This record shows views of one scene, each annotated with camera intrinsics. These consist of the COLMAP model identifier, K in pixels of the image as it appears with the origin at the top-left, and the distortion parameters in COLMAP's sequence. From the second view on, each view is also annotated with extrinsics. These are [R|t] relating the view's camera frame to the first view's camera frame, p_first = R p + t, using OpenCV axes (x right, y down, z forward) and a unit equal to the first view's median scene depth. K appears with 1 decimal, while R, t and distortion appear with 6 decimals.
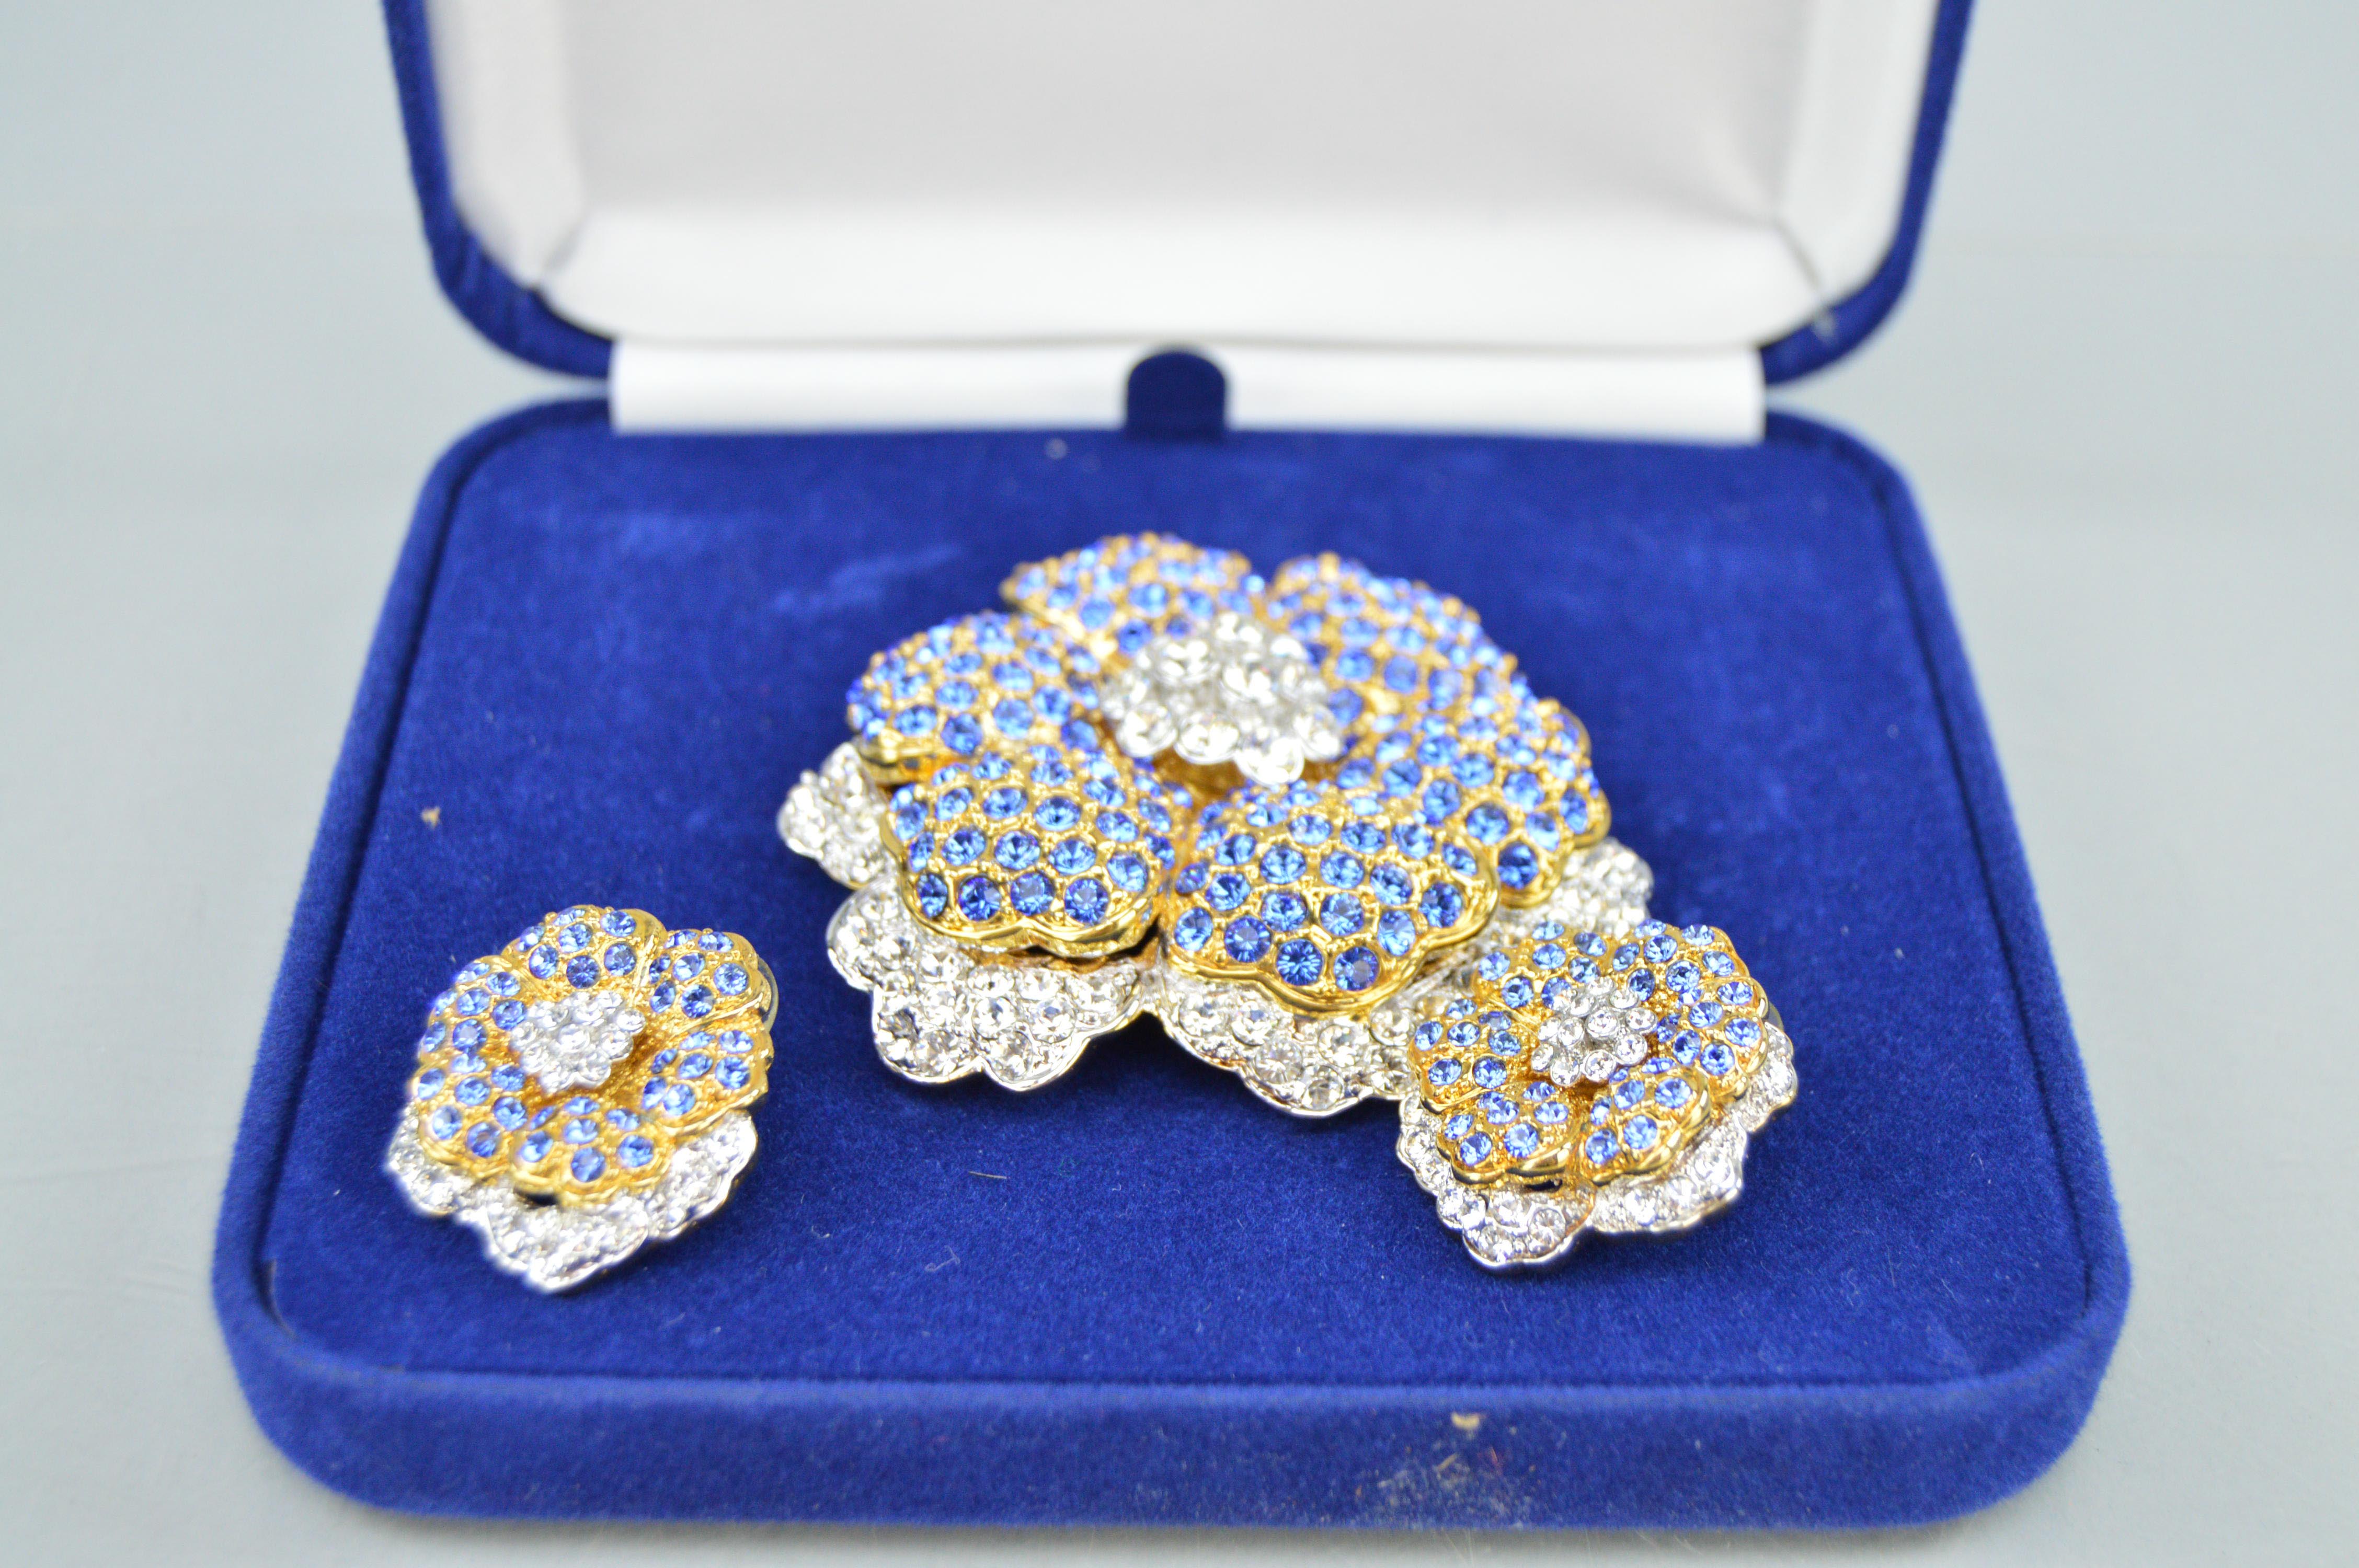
lens RADIAL K [[3652.2, 0, 1179.5], [0, 3652.2, 784.0], [0, 0, 1]] dist [-0.027113, -0.153493]
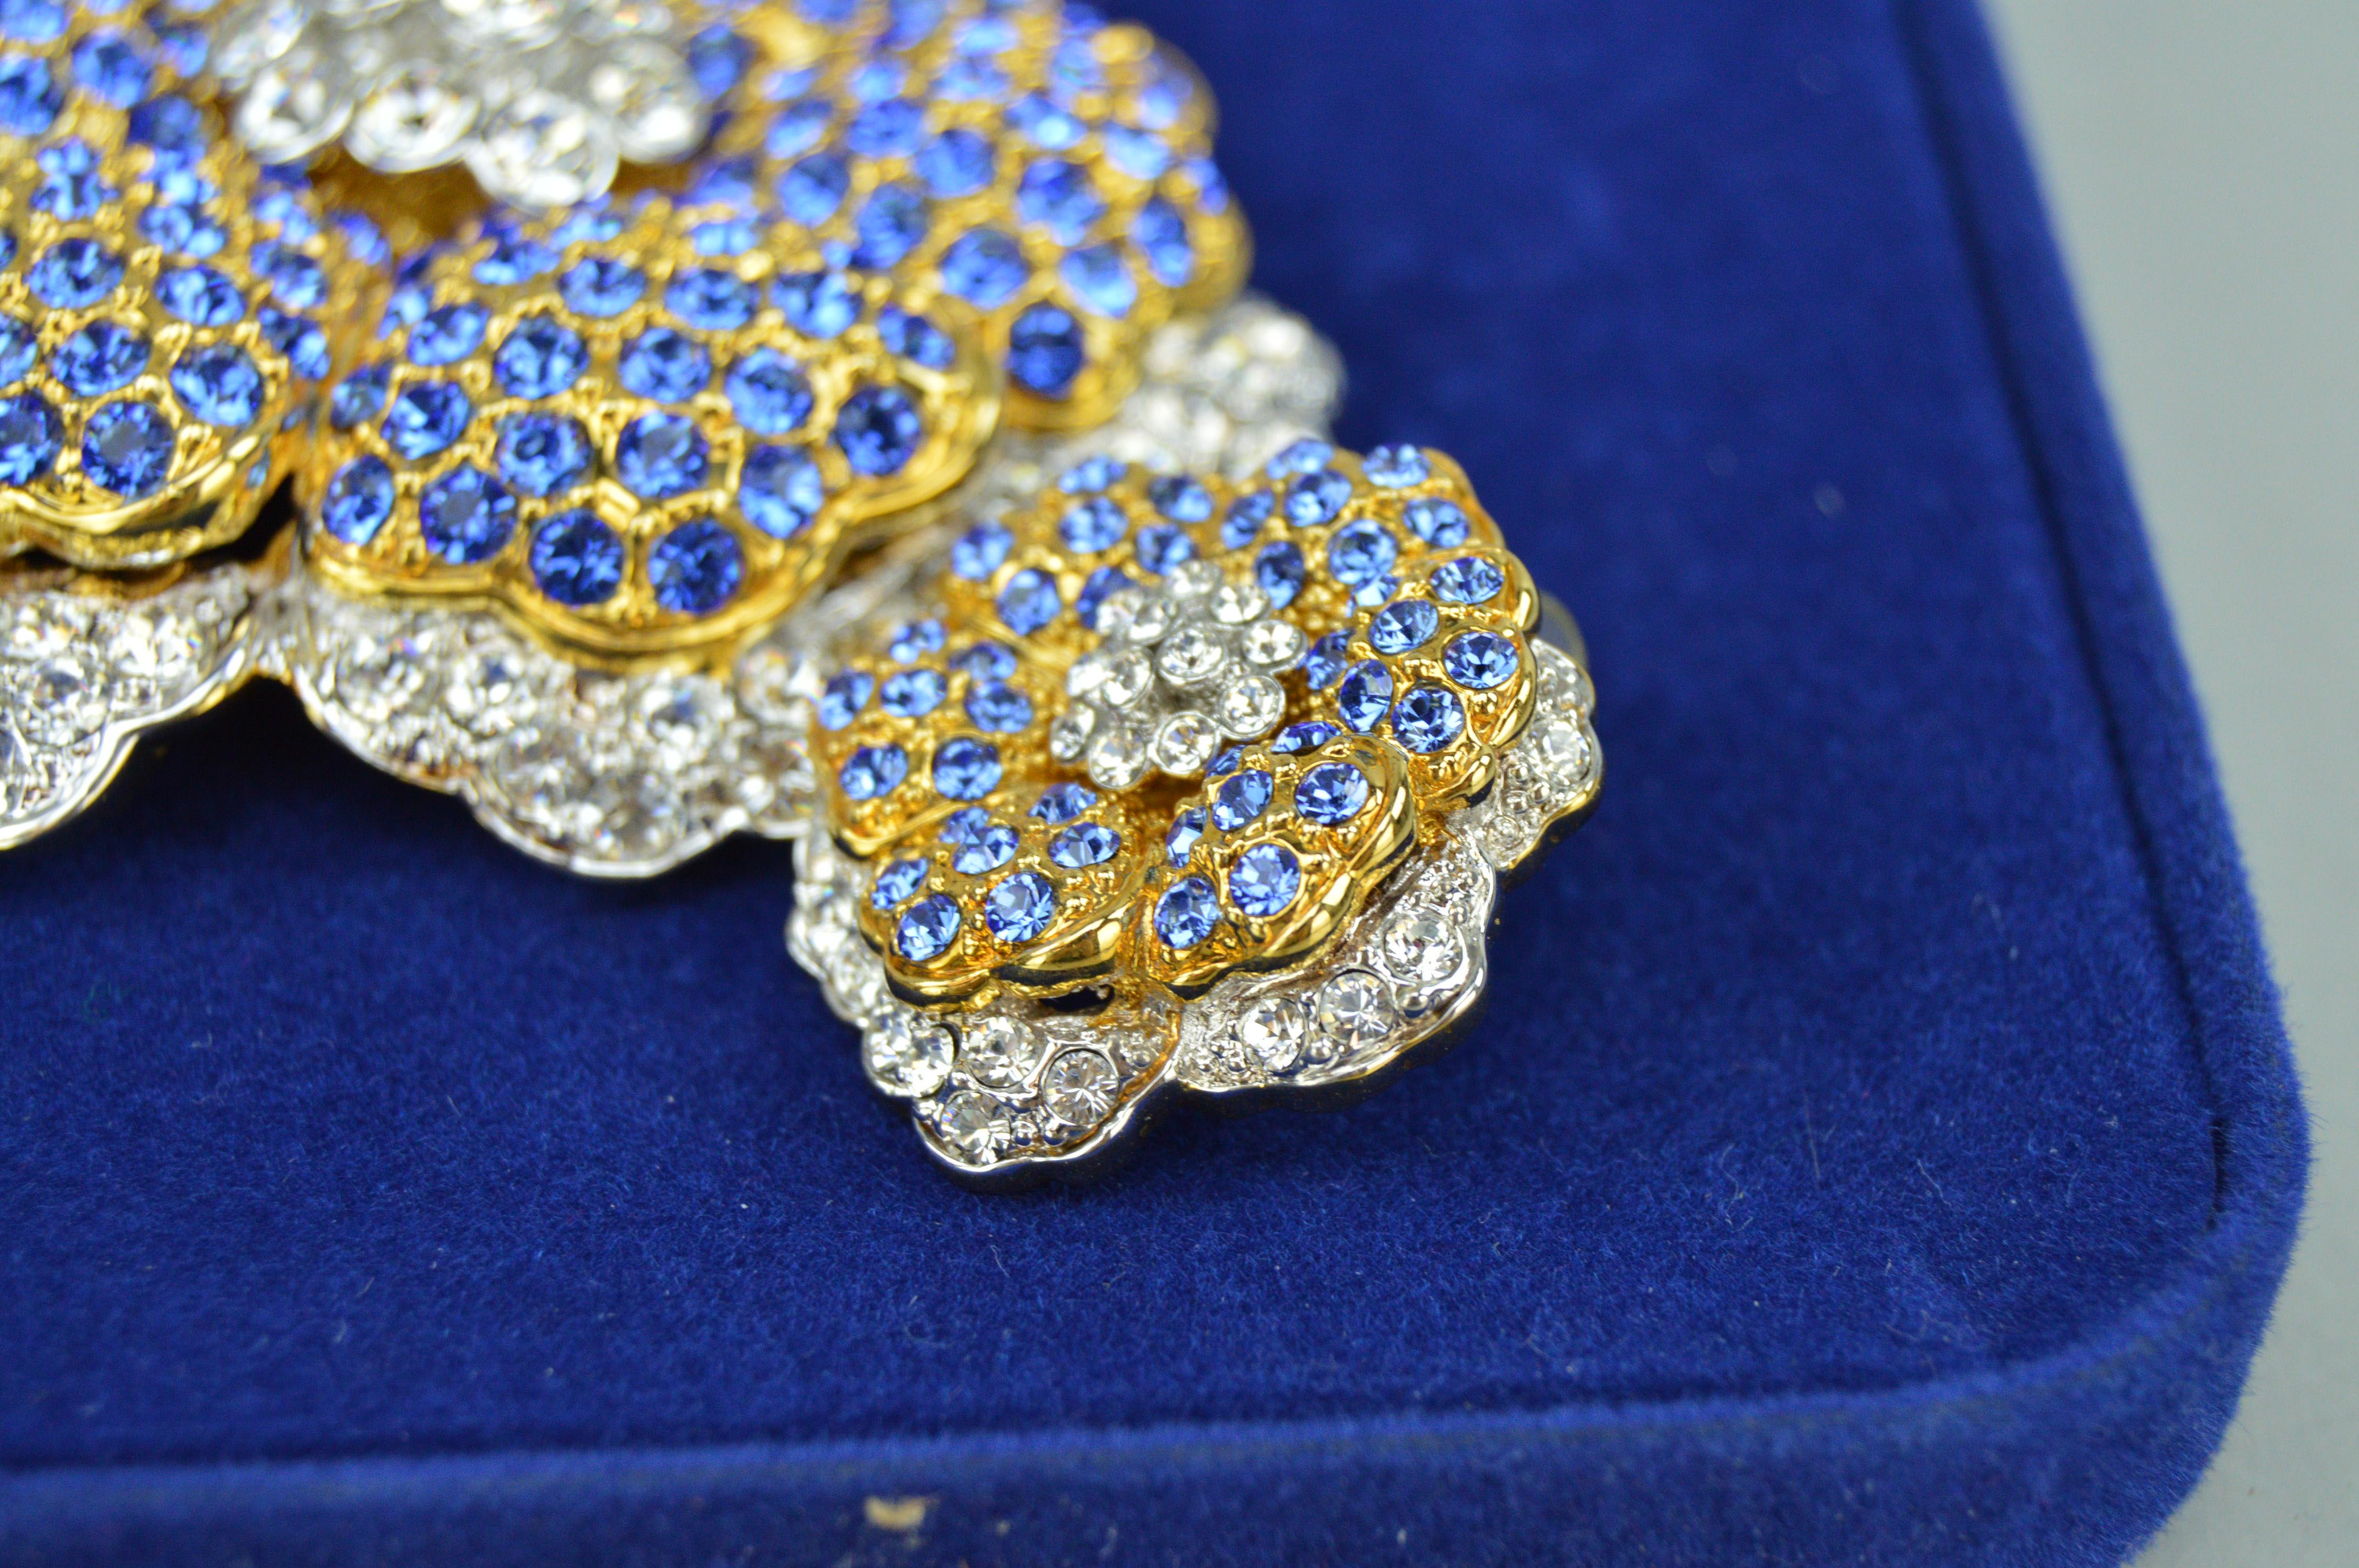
lens RADIAL K [[5120.4, 0, 1179.5], [0, 5120.4, 784.0], [0, 0, 1]] dist [-0.005071, -0.336351]
pose [[0.998385, -0.041290, 0.039029, 0.085356], [0.038496, 0.996817, 0.069813, 0.034814], [-0.041787, -0.068198, 0.996796, 0.325802]]
